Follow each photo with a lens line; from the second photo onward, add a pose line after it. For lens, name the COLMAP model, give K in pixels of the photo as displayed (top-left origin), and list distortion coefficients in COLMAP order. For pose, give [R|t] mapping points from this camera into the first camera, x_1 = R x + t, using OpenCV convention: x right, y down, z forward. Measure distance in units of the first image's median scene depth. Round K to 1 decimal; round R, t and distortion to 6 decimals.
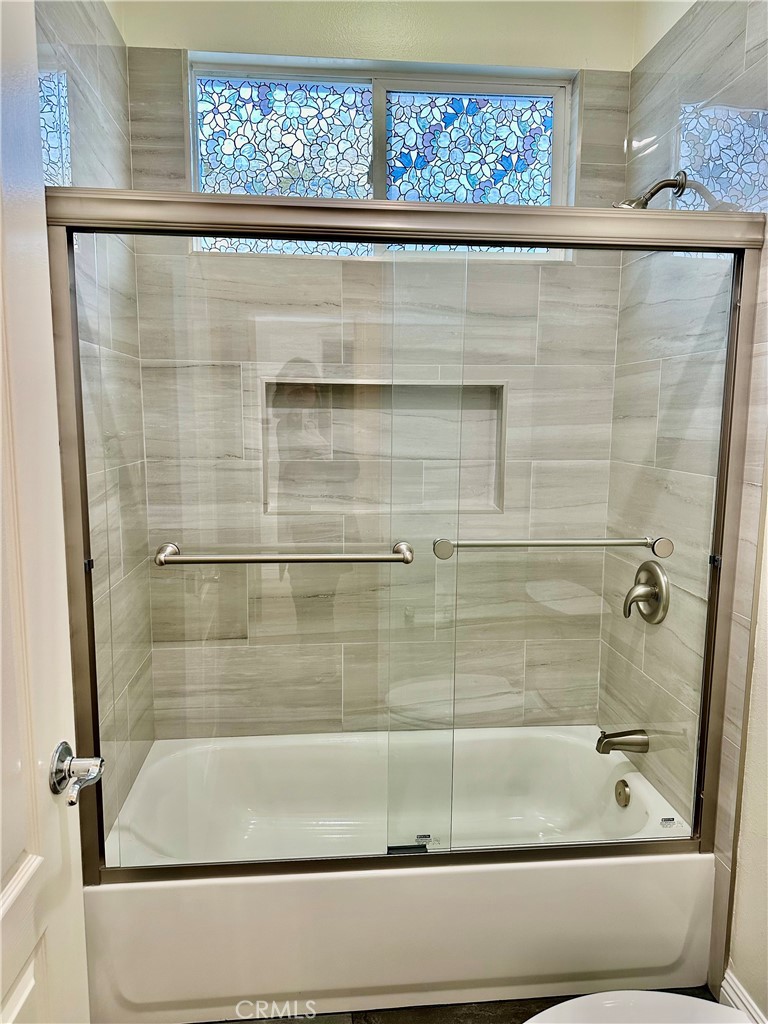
lens RADIAL K [[729.1, 0, 384.5], [0, 729.1, 511.4], [0, 0, 1]] dist [0.043529, -0.042421]
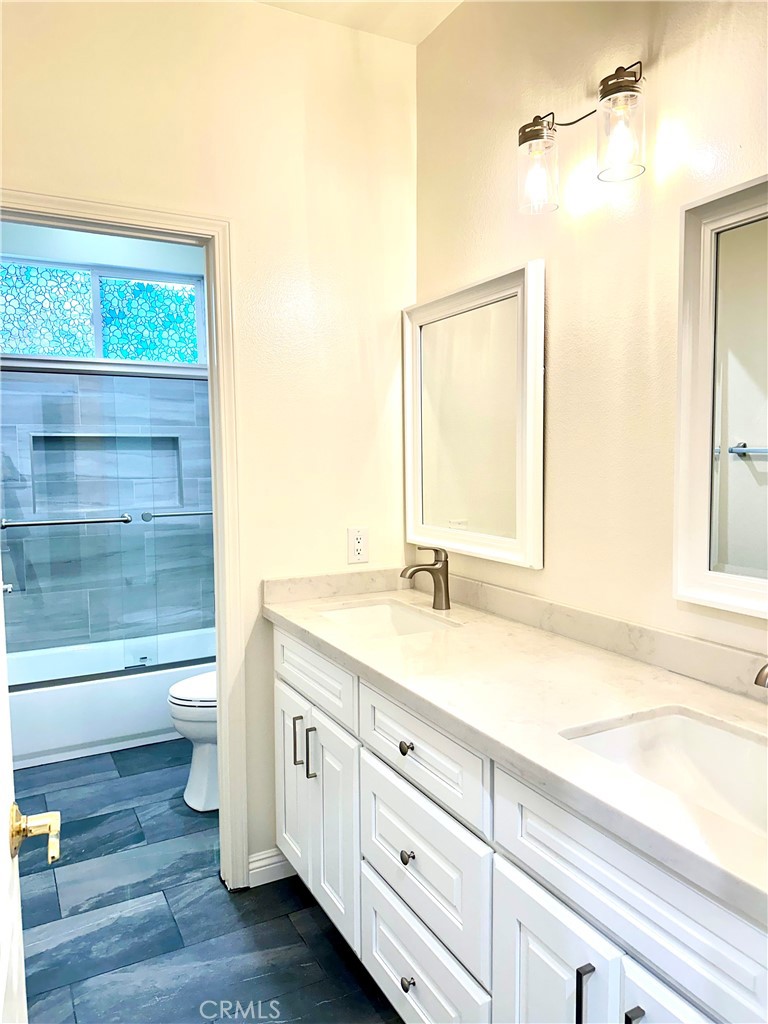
lens RADIAL K [[729.1, 0, 383.2], [0, 729.1, 511.1], [0, 0, 1]] dist [0.043529, -0.042421]
pose [[0.924471, -0.047800, 0.378244, -0.062307], [0.072588, 0.996029, -0.051541, 0.145061], [-0.374279, 0.075104, 0.924270, -0.874260]]
